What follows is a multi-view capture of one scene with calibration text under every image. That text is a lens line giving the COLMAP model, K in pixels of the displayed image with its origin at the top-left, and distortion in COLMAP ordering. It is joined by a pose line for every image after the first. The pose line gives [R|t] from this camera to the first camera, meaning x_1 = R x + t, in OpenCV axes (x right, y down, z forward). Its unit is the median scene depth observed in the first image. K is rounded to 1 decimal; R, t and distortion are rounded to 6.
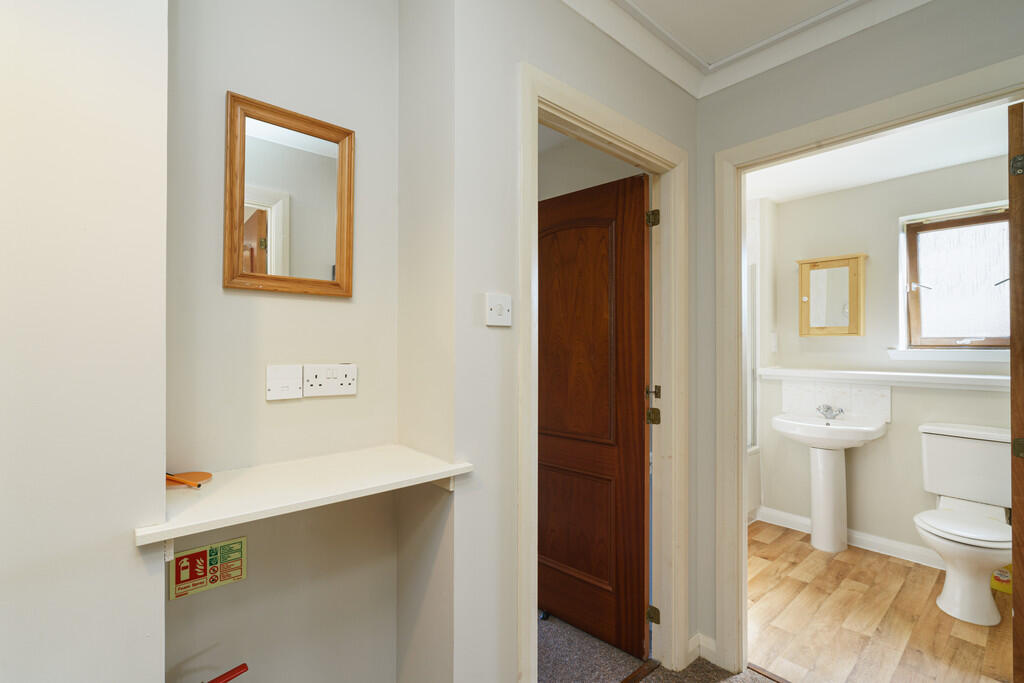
lens RADIAL K [[465.8, 0, 510.8], [0, 465.8, 345.4], [0, 0, 1]] dist [0.016212, -0.000450]
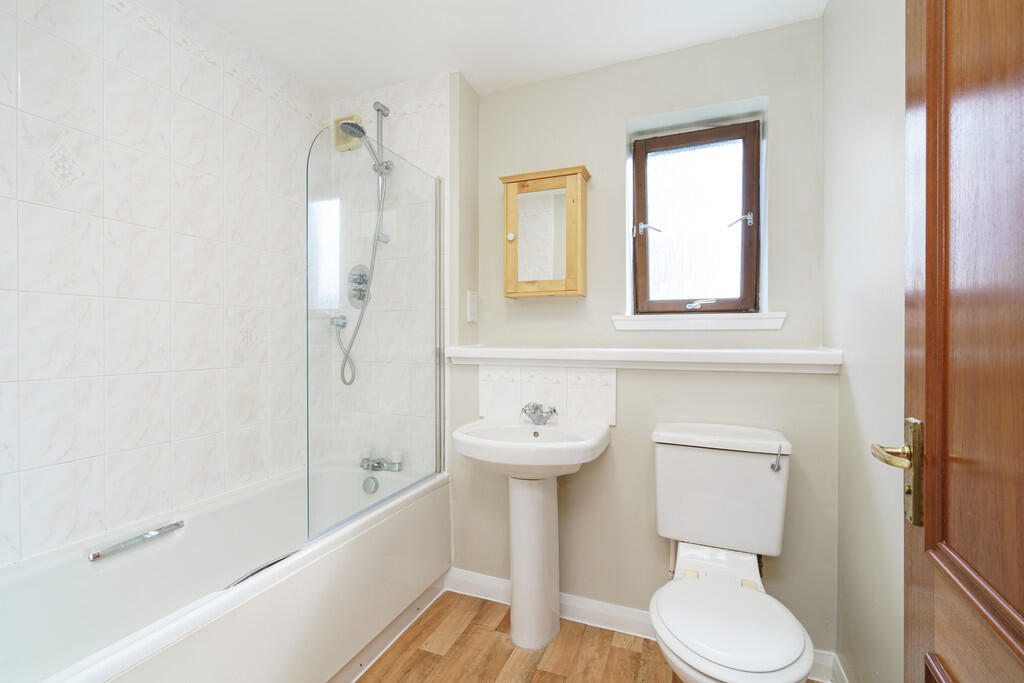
lens RADIAL K [[462.4, 0, 505.9], [0, 462.4, 342.3], [0, 0, 1]] dist [0.000263, 0.000045]
pose [[0.897441, -0.001919, 0.441130, 0.370062], [-0.001928, 0.999964, 0.008273, 0.042515], [-0.441130, -0.008275, 0.897405, 0.470458]]
